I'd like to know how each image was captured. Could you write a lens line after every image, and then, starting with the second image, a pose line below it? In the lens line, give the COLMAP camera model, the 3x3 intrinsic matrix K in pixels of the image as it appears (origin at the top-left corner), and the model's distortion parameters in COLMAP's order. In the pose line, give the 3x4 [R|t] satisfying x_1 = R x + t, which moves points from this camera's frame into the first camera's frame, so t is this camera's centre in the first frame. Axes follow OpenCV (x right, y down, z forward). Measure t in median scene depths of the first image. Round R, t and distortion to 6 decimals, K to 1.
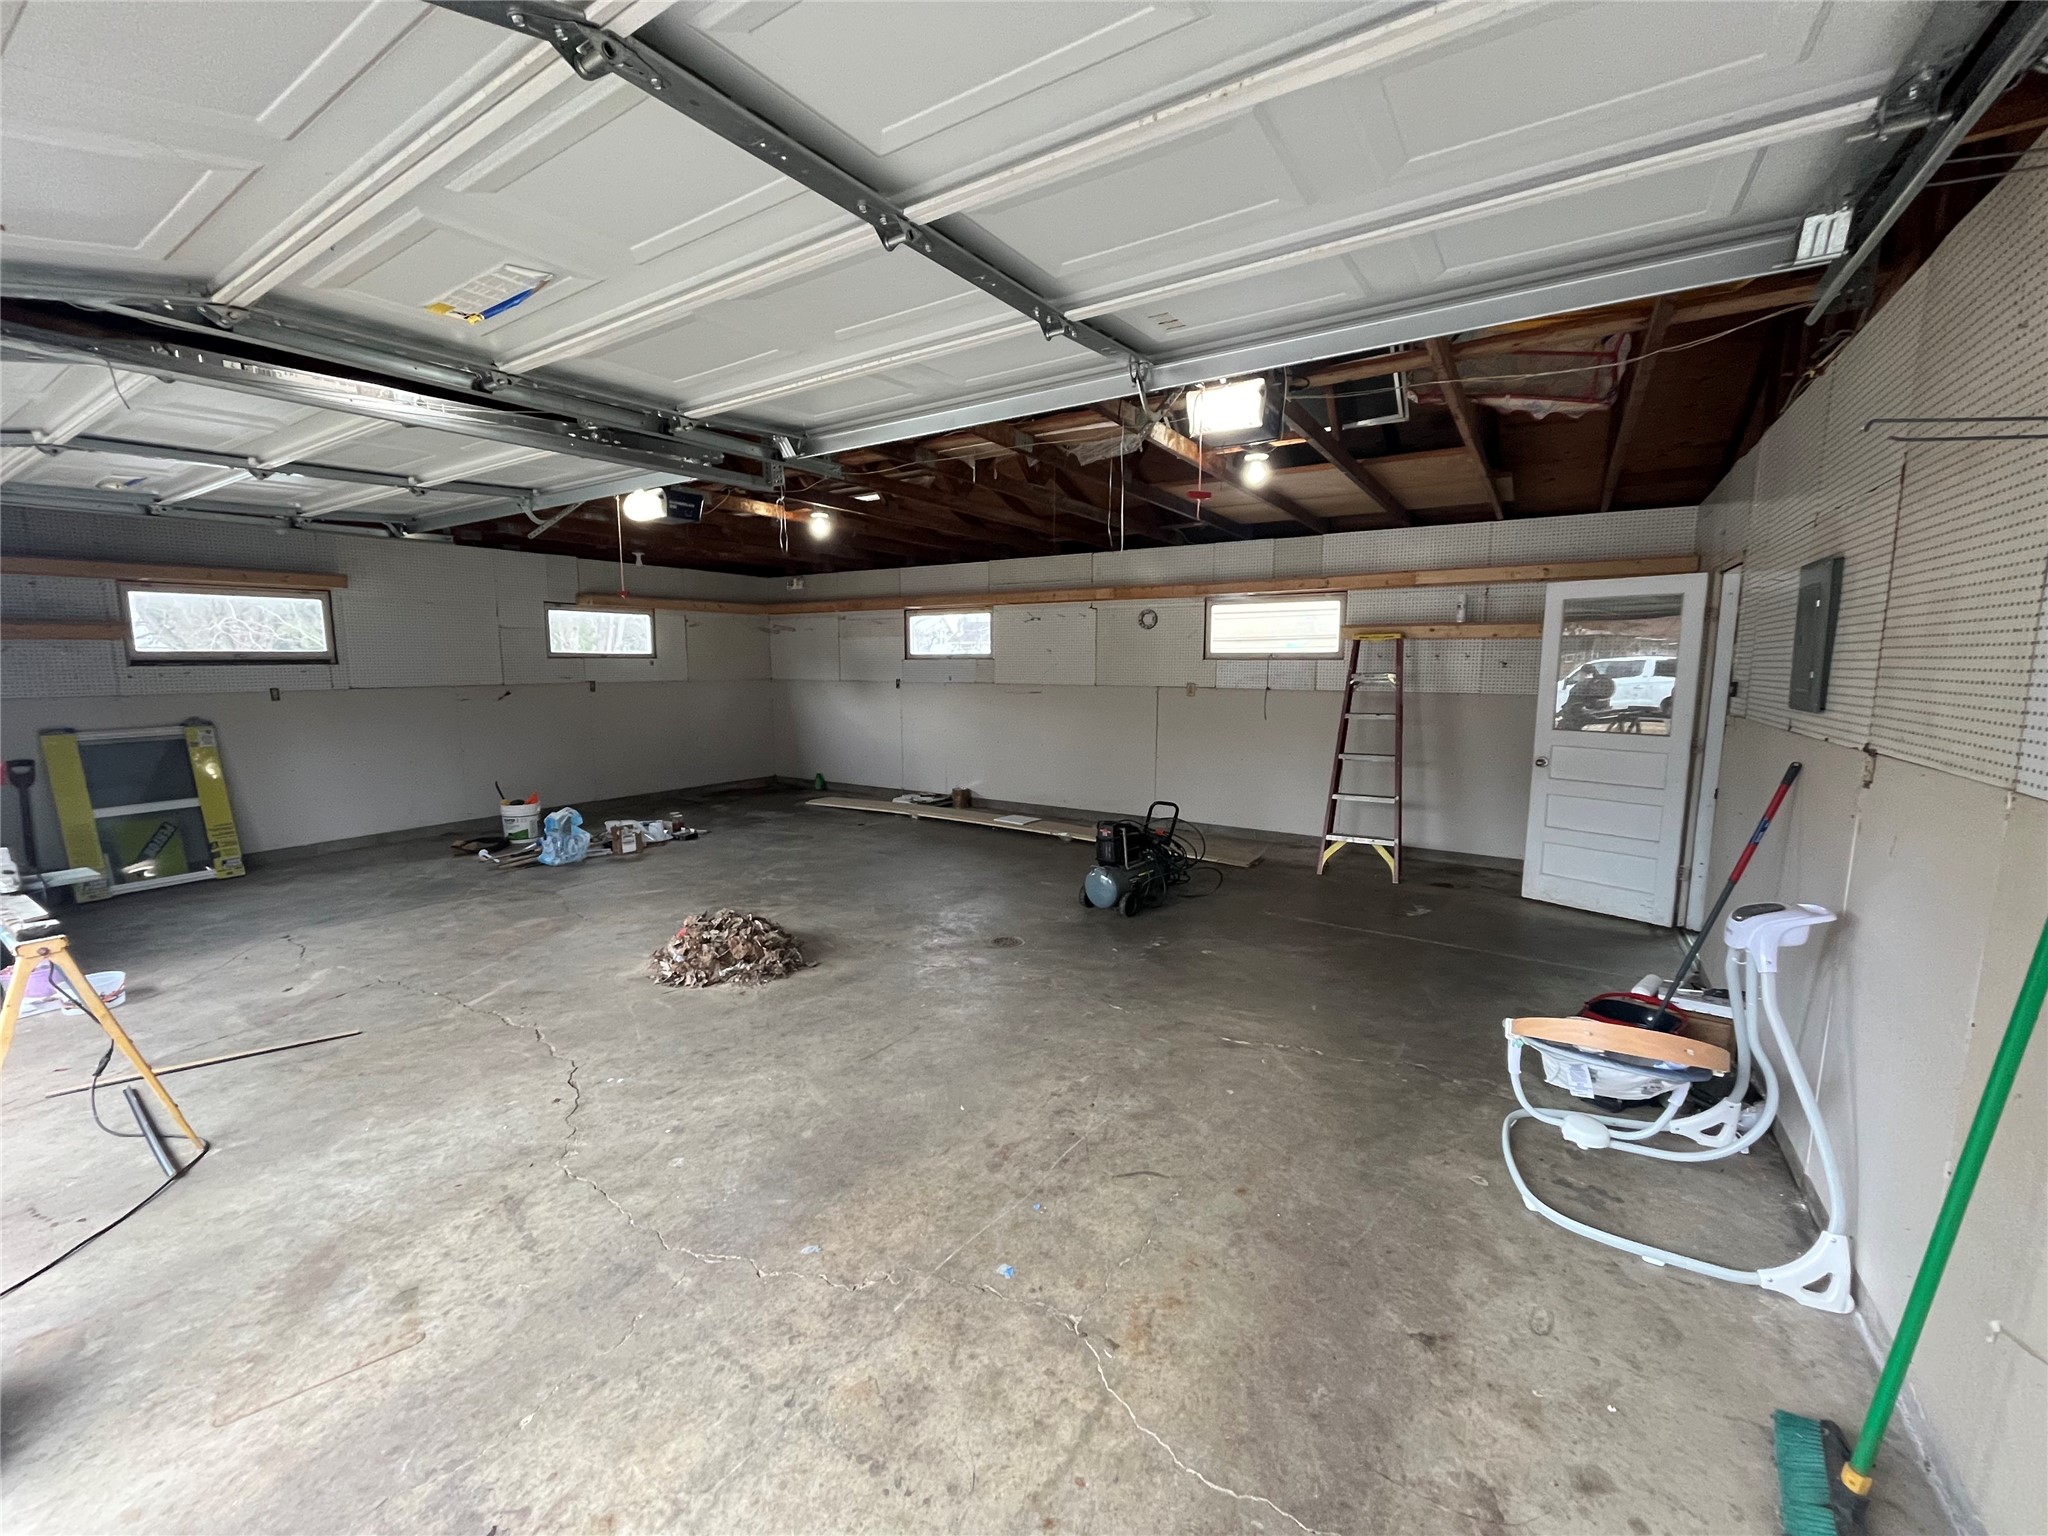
lens RADIAL K [[831.8, 0, 1020.6], [0, 831.8, 746.3], [0, 0, 1]] dist [-0.003337, -0.000064]
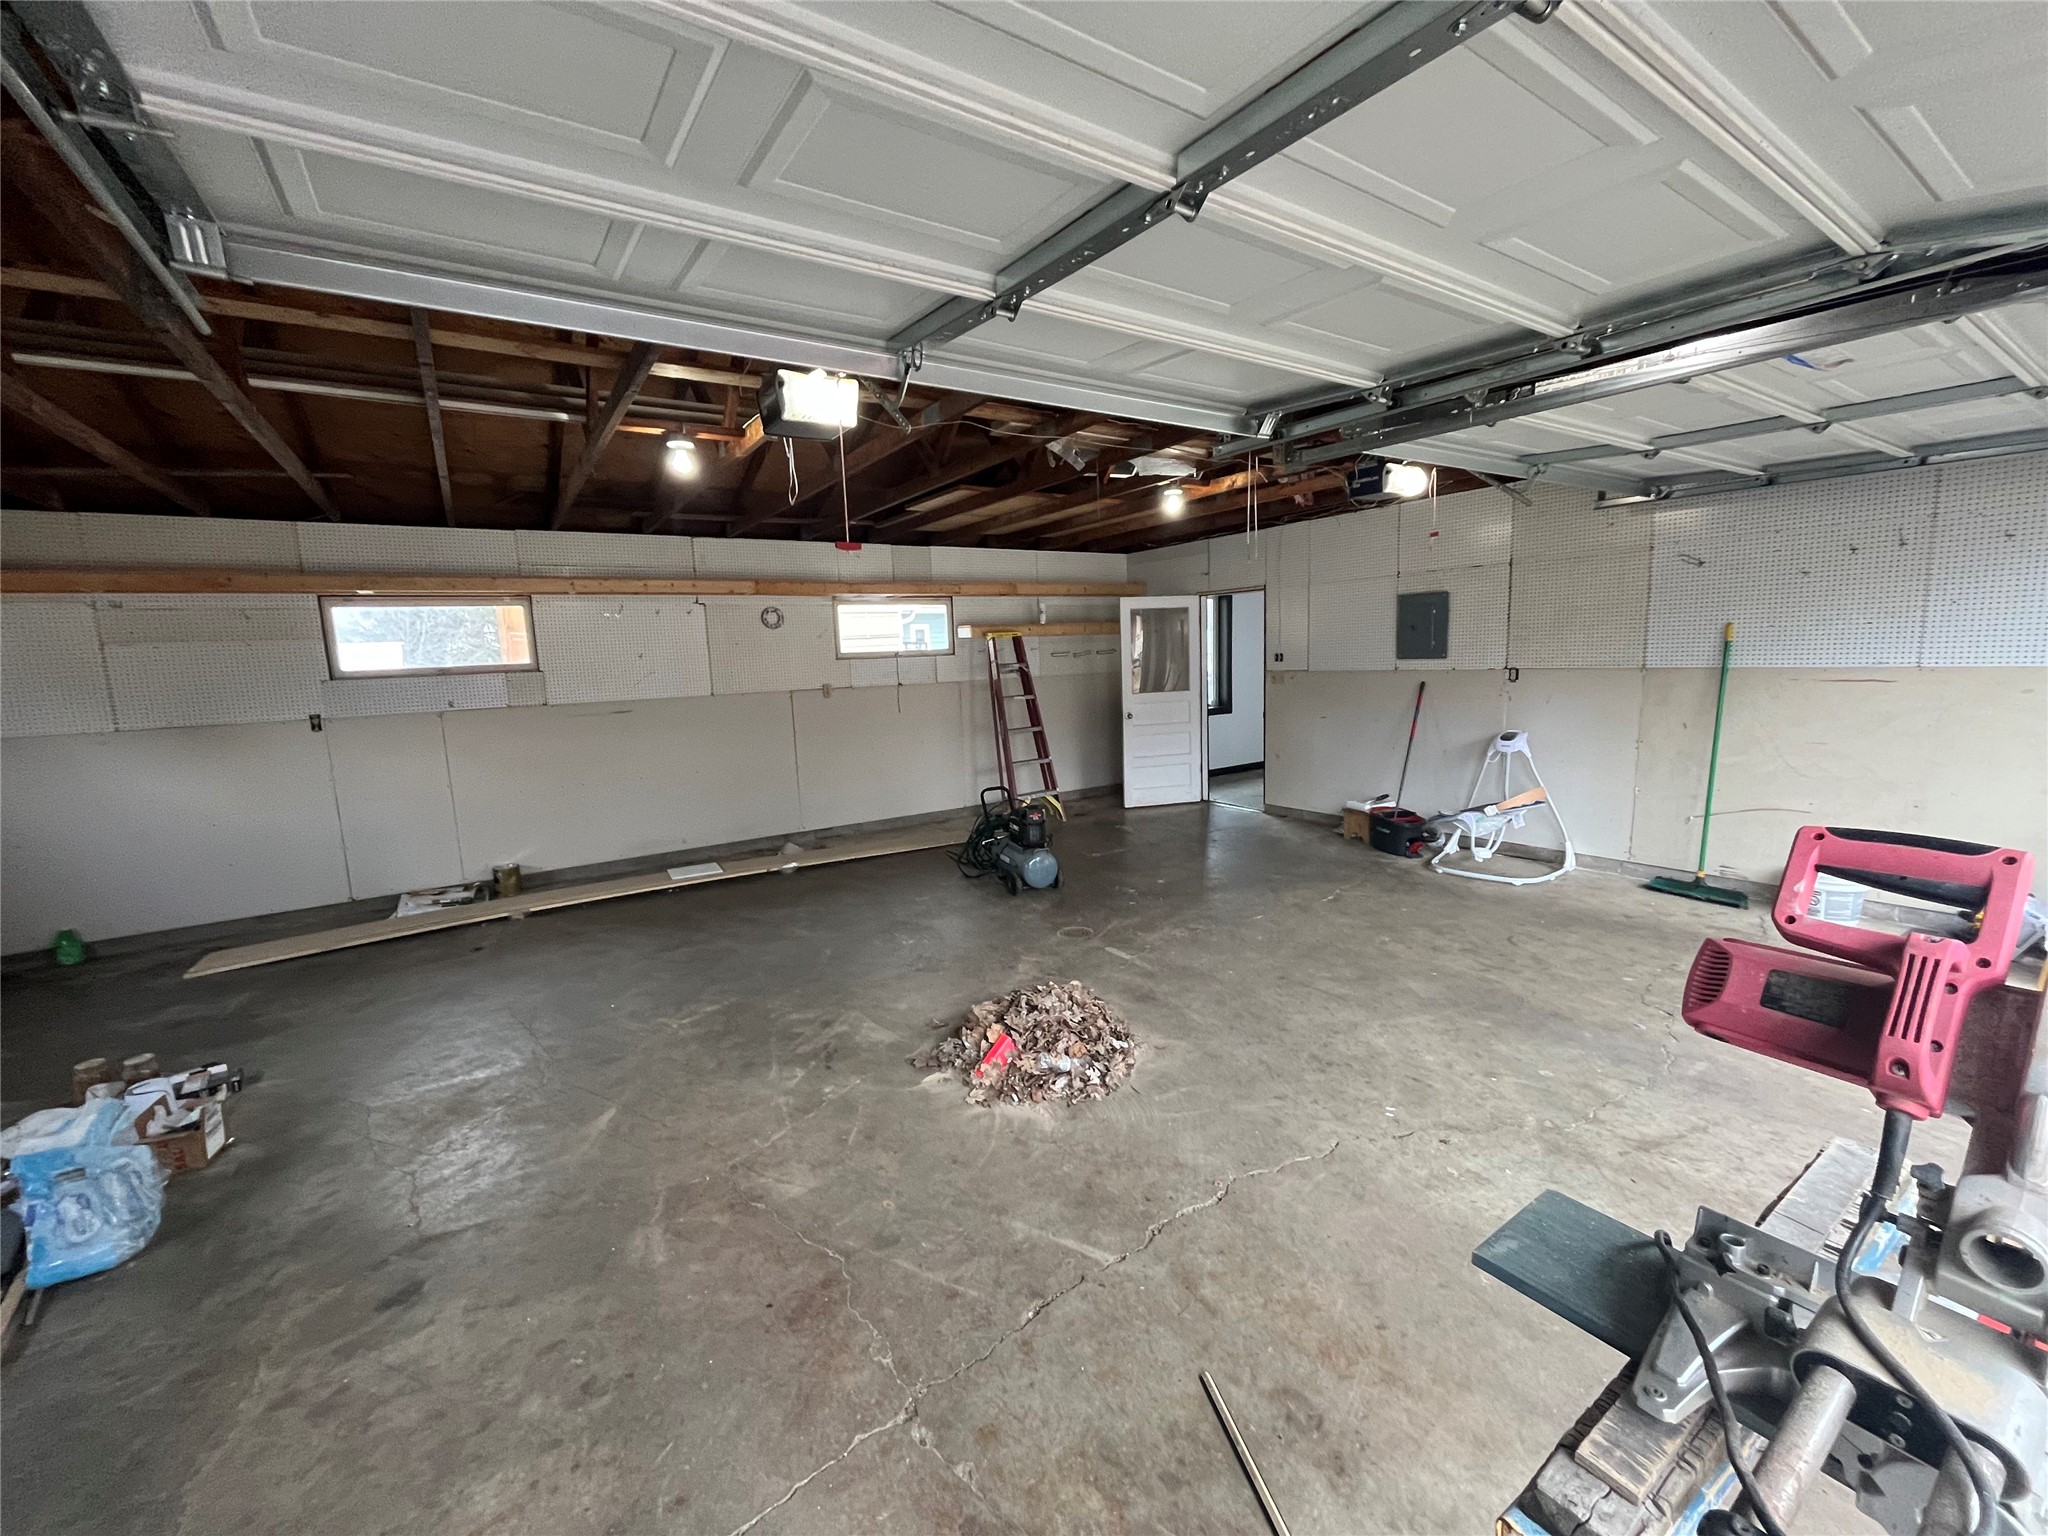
lens RADIAL K [[818.1, 0, 1024.0], [0, 818.1, 768.0], [0, 0, 1]] dist [-0.005339, 0.000238]
pose [[0.405059, -0.147210, 0.902361, -0.808688], [0.134692, 0.985792, 0.100359, -0.062029], [-0.904315, 0.080890, 0.419132, 0.556919]]
